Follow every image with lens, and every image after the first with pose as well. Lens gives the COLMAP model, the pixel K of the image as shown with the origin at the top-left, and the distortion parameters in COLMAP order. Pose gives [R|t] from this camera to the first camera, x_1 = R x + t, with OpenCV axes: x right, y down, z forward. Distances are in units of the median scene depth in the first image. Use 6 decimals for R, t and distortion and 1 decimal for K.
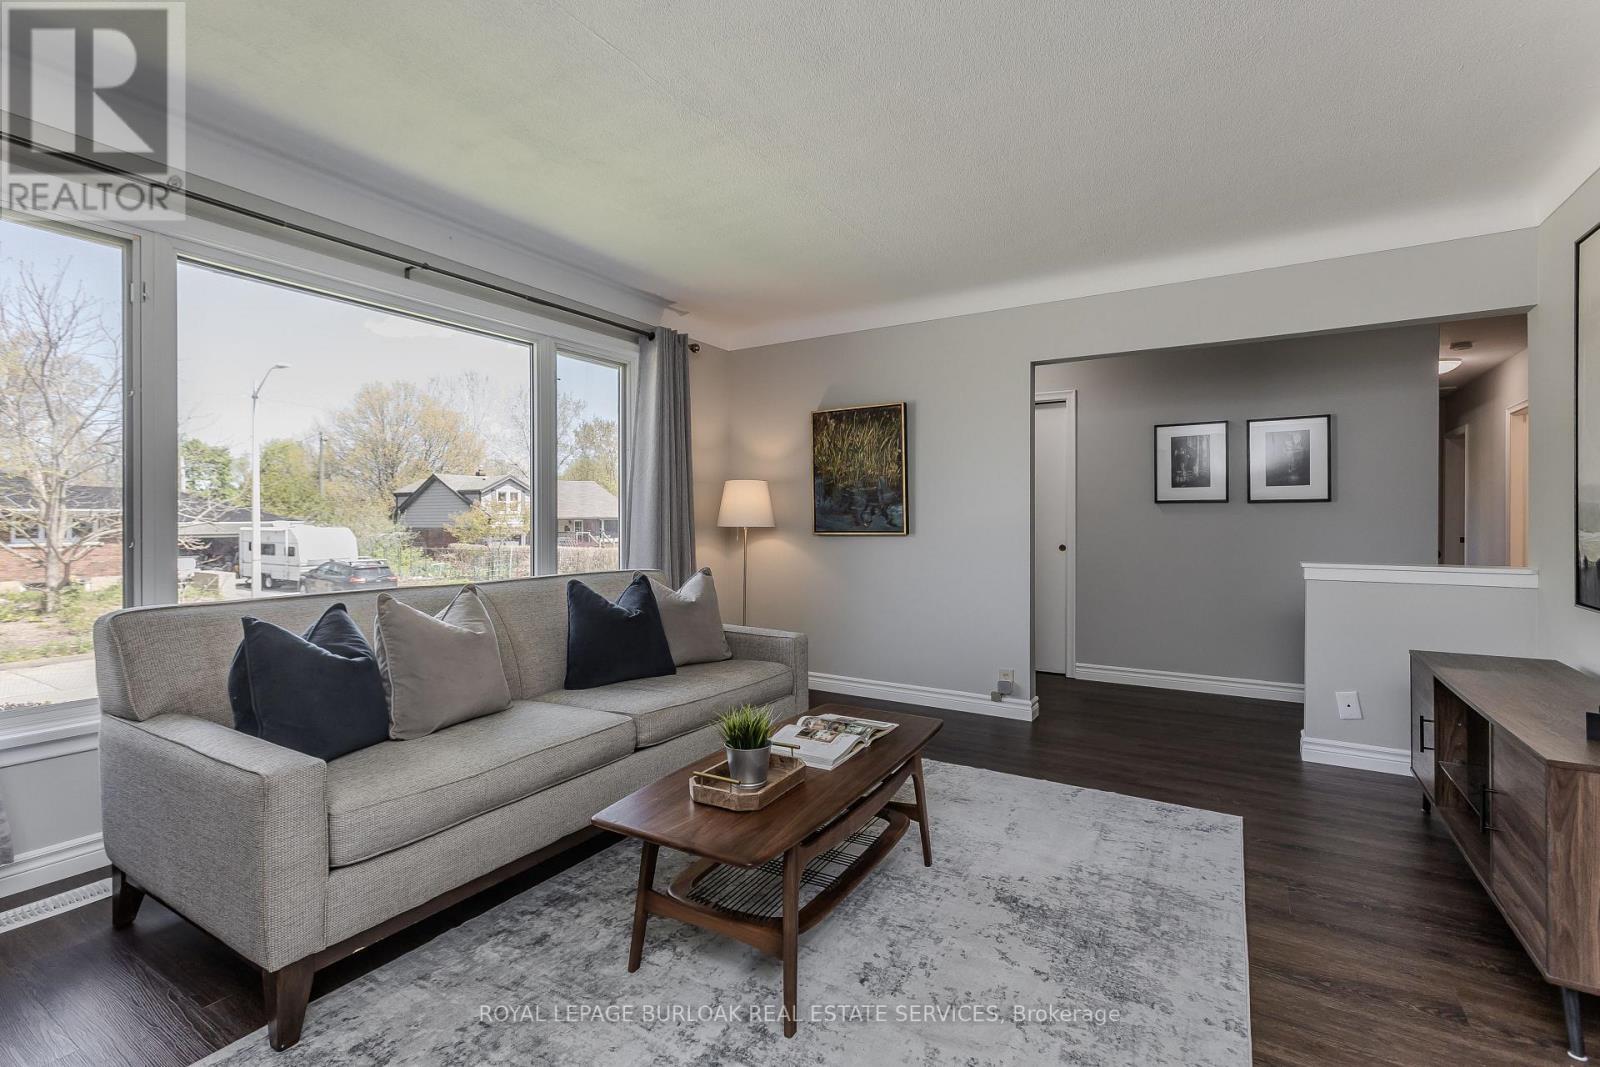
lens RADIAL K [[732.3, 0, 789.4], [0, 732.3, 523.7], [0, 0, 1]] dist [-0.000317, 0.000755]
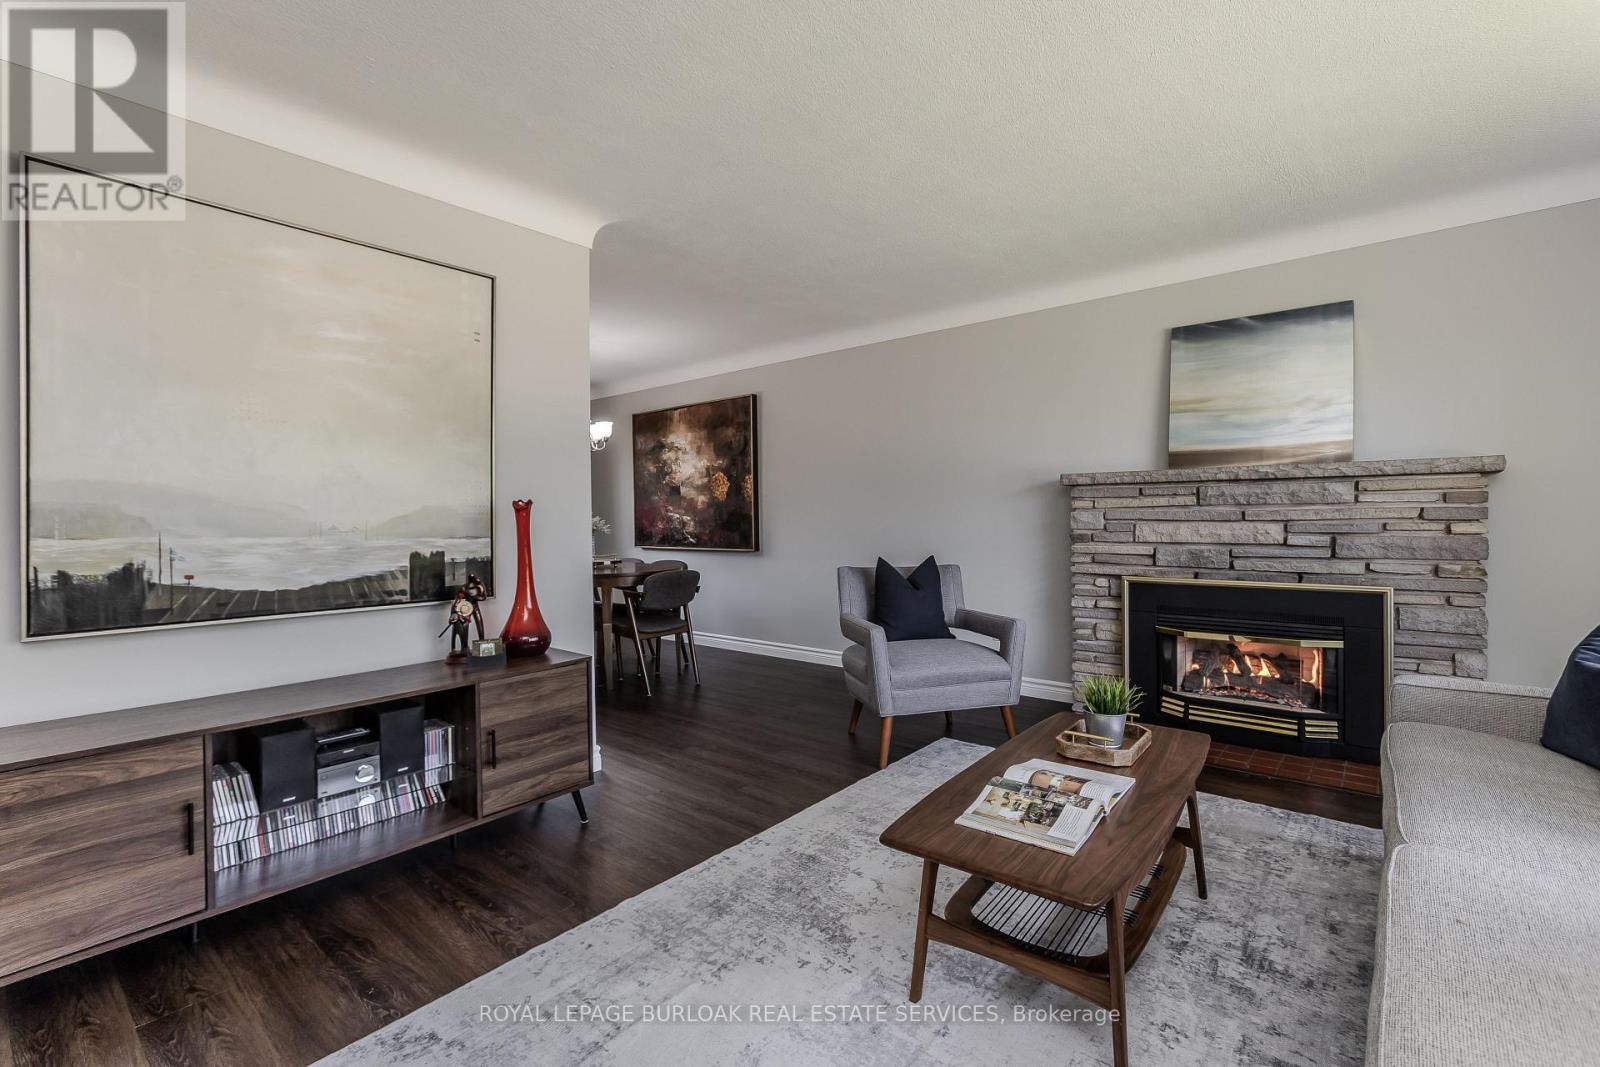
lens RADIAL K [[690.2, 0, 799.6], [0, 690.2, 522.1], [0, 0, 1]] dist [0.000287, 0.000101]
pose [[-0.988405, 0.002526, 0.151817, 0.205809], [0.005868, 0.999750, 0.021574, -0.020329], [-0.151724, 0.022215, -0.988173, 1.748138]]
